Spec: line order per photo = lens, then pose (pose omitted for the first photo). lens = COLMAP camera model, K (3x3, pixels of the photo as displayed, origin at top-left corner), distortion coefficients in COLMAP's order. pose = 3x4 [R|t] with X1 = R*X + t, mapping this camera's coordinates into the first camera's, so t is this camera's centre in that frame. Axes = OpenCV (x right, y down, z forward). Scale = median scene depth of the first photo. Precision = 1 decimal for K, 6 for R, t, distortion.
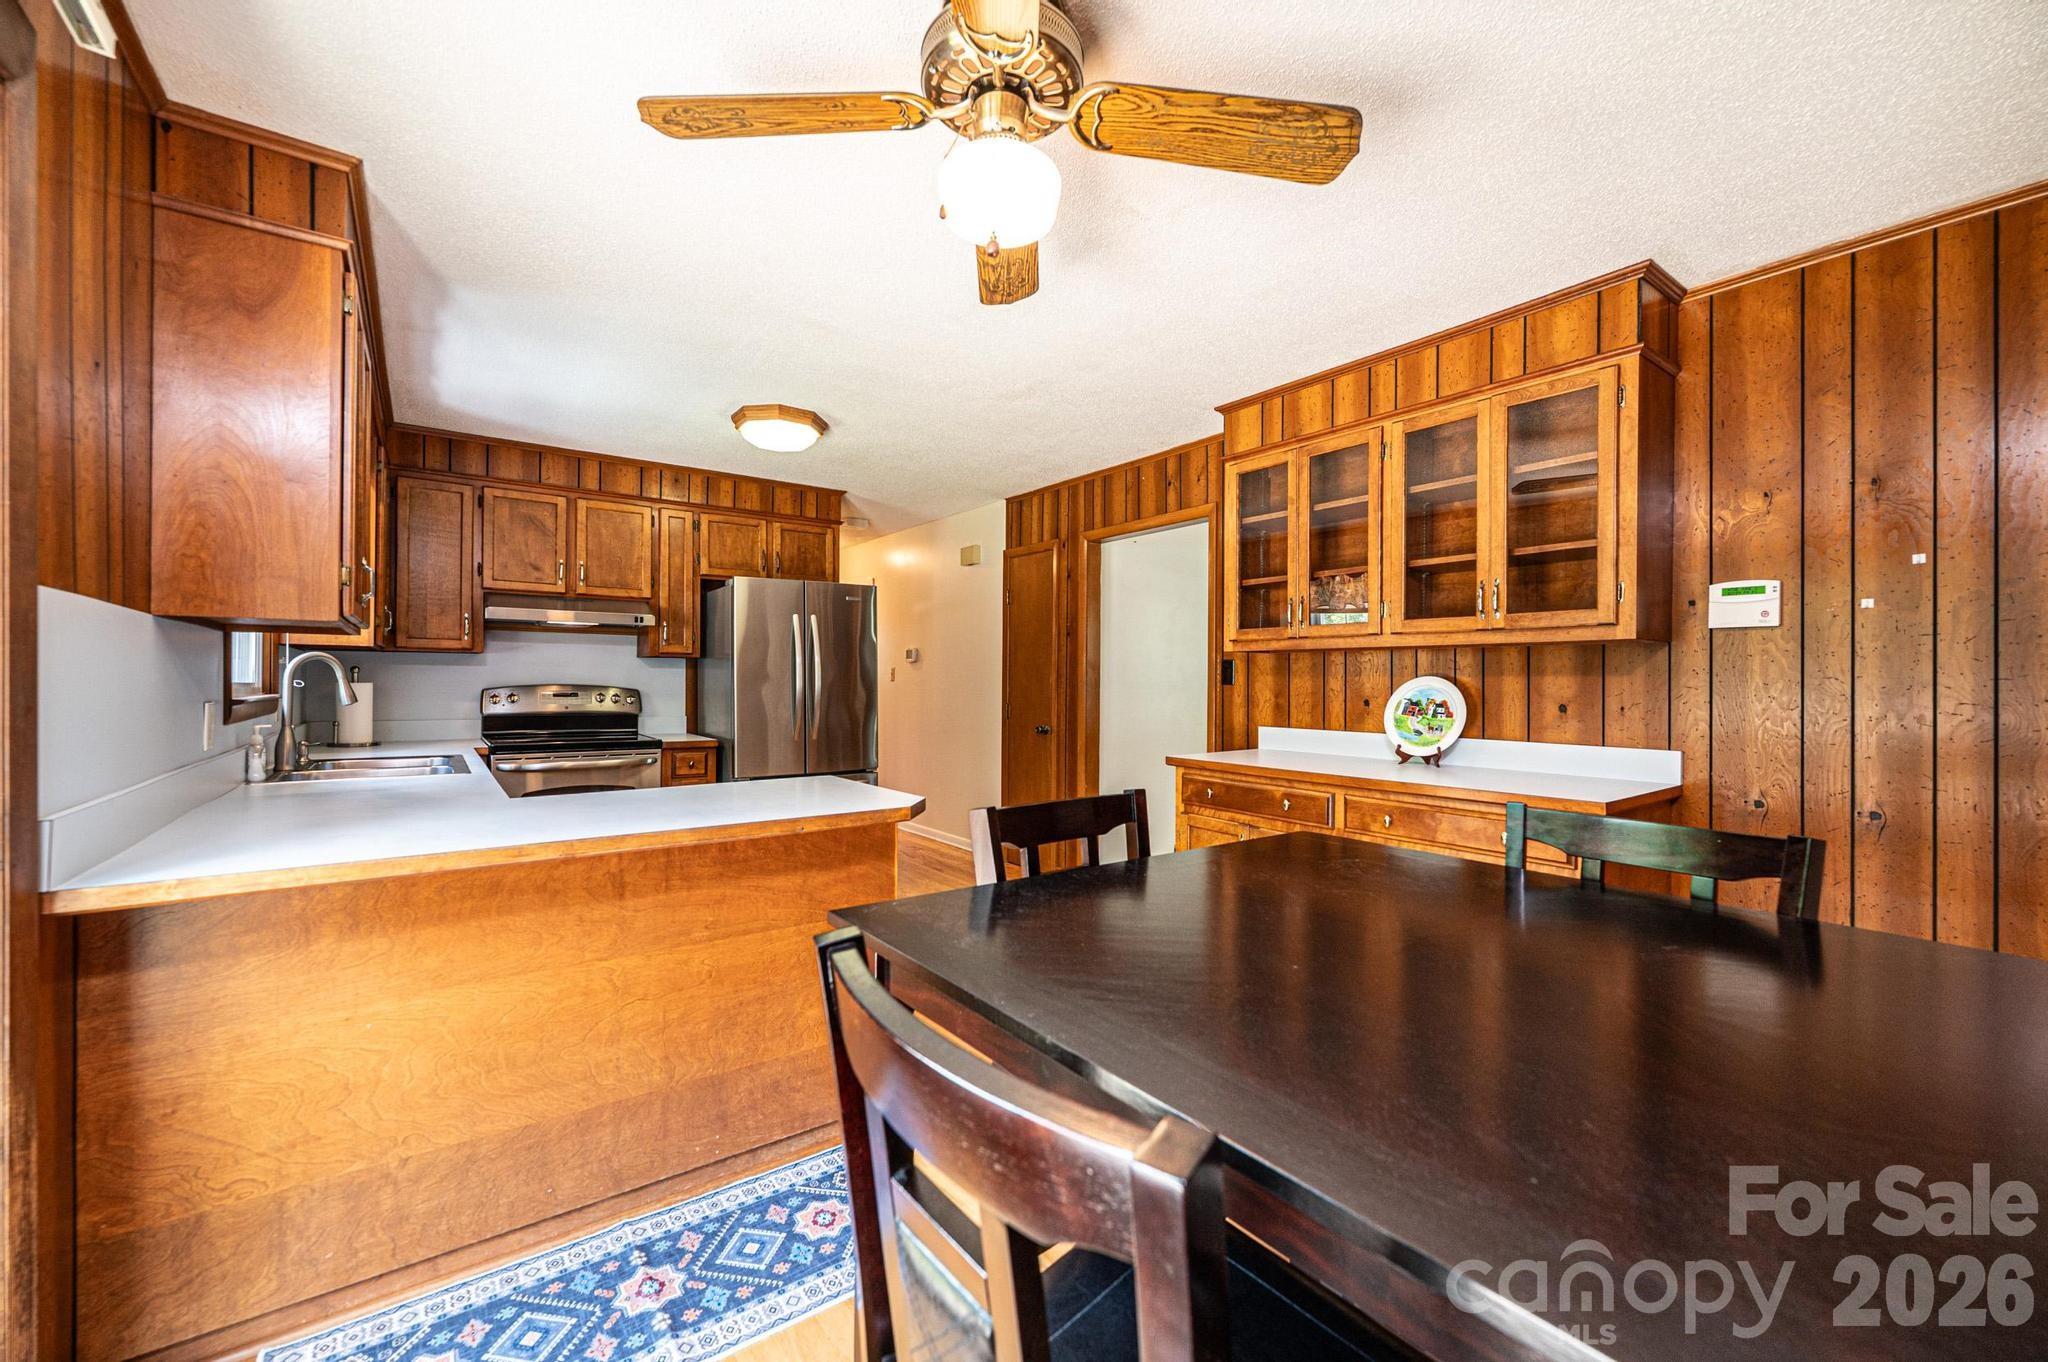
lens RADIAL K [[819.3, 0, 1024.0], [0, 819.3, 681.0], [0, 0, 1]] dist [-0.000119, -0.000067]
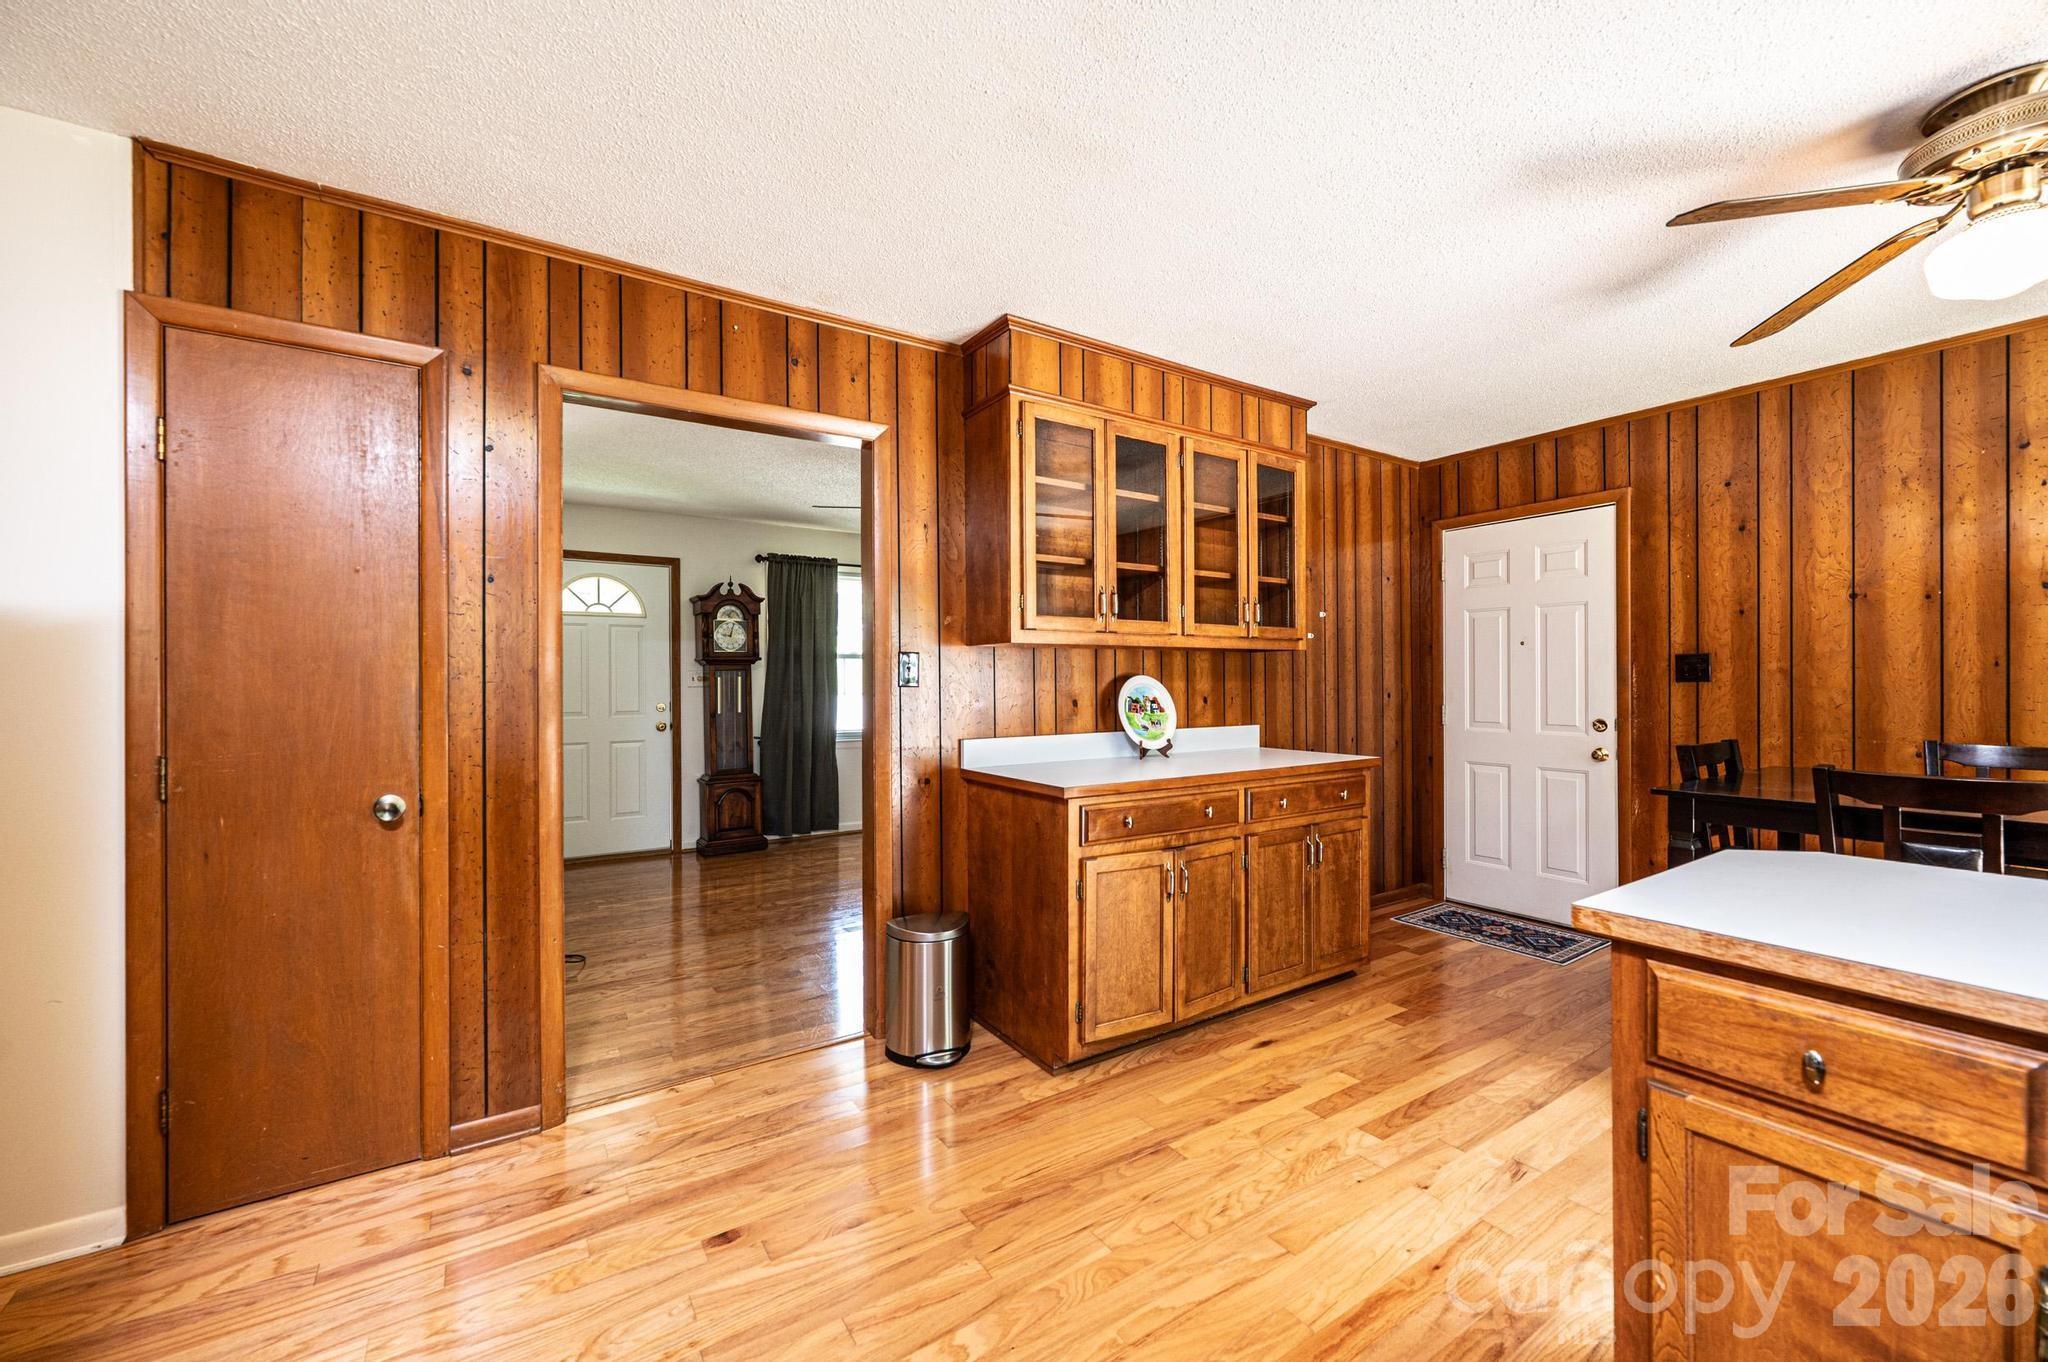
lens RADIAL K [[831.4, 0, 1024.0], [0, 831.4, 681.0], [0, 0, 1]] dist [-0.000056, -0.000011]
pose [[0.047648, -0.008305, 0.998830, -0.621553], [0.003058, 0.999962, 0.008168, -0.007817], [-0.998860, 0.002665, 0.047671, 1.125956]]
